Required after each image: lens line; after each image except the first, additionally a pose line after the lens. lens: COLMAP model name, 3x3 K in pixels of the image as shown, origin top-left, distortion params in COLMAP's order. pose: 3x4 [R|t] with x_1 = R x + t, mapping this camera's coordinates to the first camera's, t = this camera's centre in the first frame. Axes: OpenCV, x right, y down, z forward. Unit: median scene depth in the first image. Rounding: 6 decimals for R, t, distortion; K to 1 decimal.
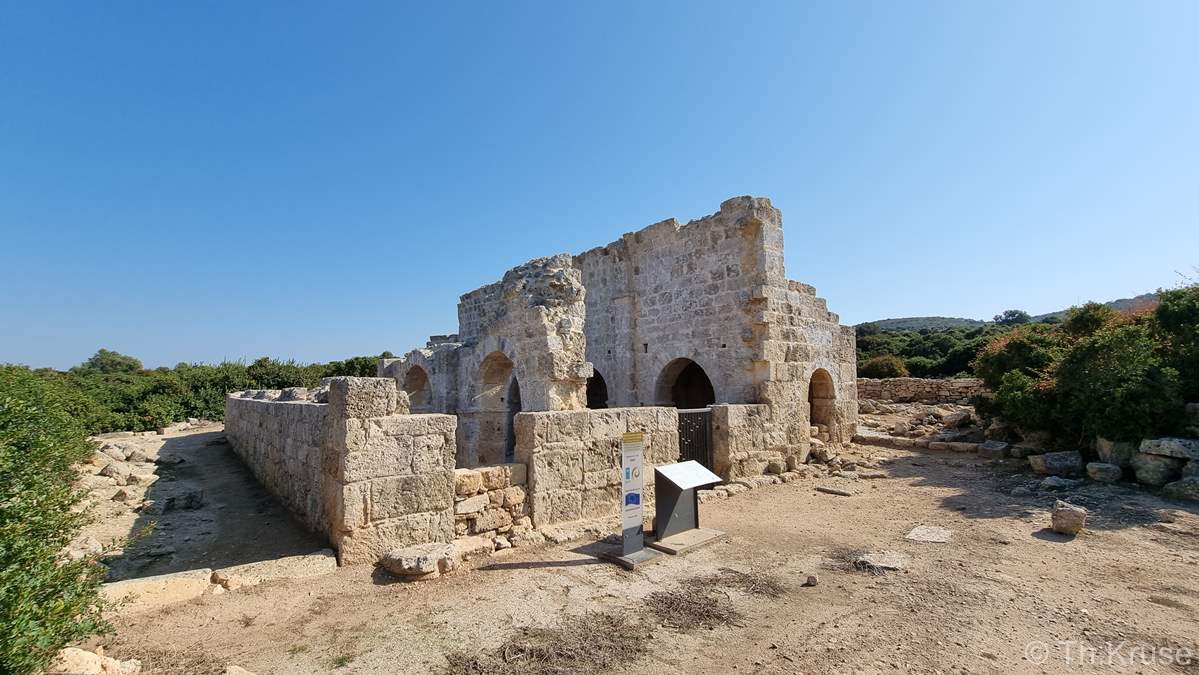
lens RADIAL K [[489.0, 0, 592.4], [0, 489.0, 339.7], [0, 0, 1]] dist [0.000180, 0.000093]
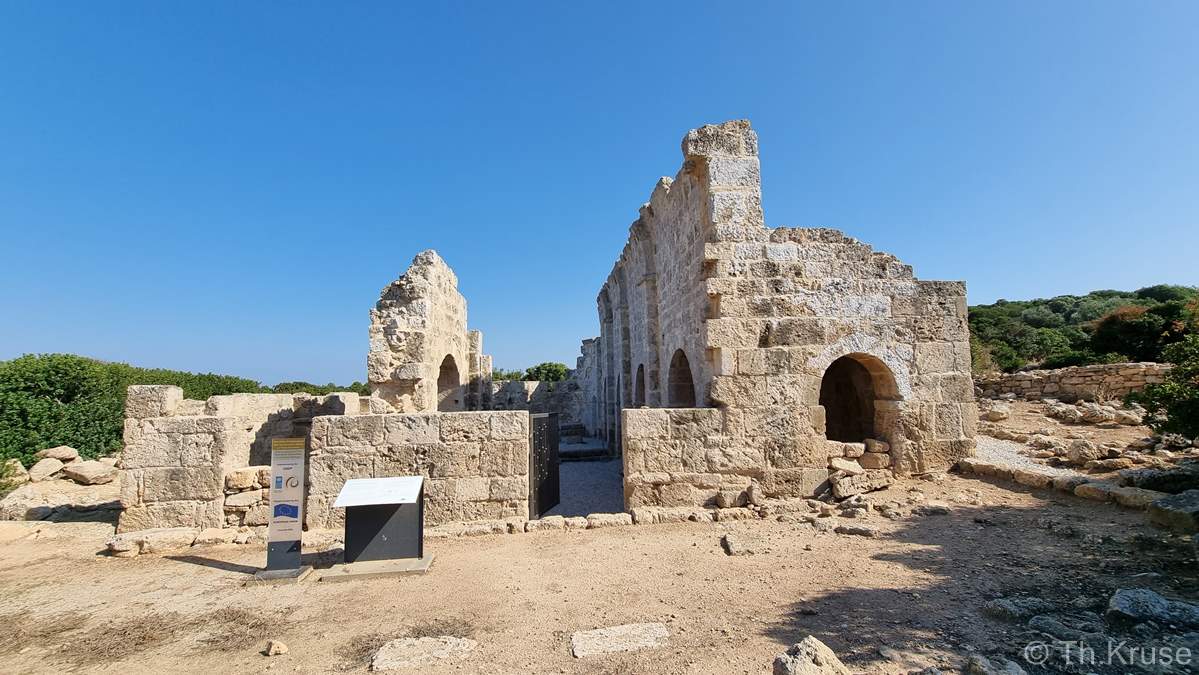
lens RADIAL K [[489.0, 0, 592.4], [0, 489.0, 339.7], [0, 0, 1]] dist [0.000180, 0.000093]
pose [[0.831148, -0.070431, -0.551573, 0.629719], [0.069705, 0.997318, -0.022313, 0.036799], [0.551665, -0.019902, 0.833828, 0.319068]]
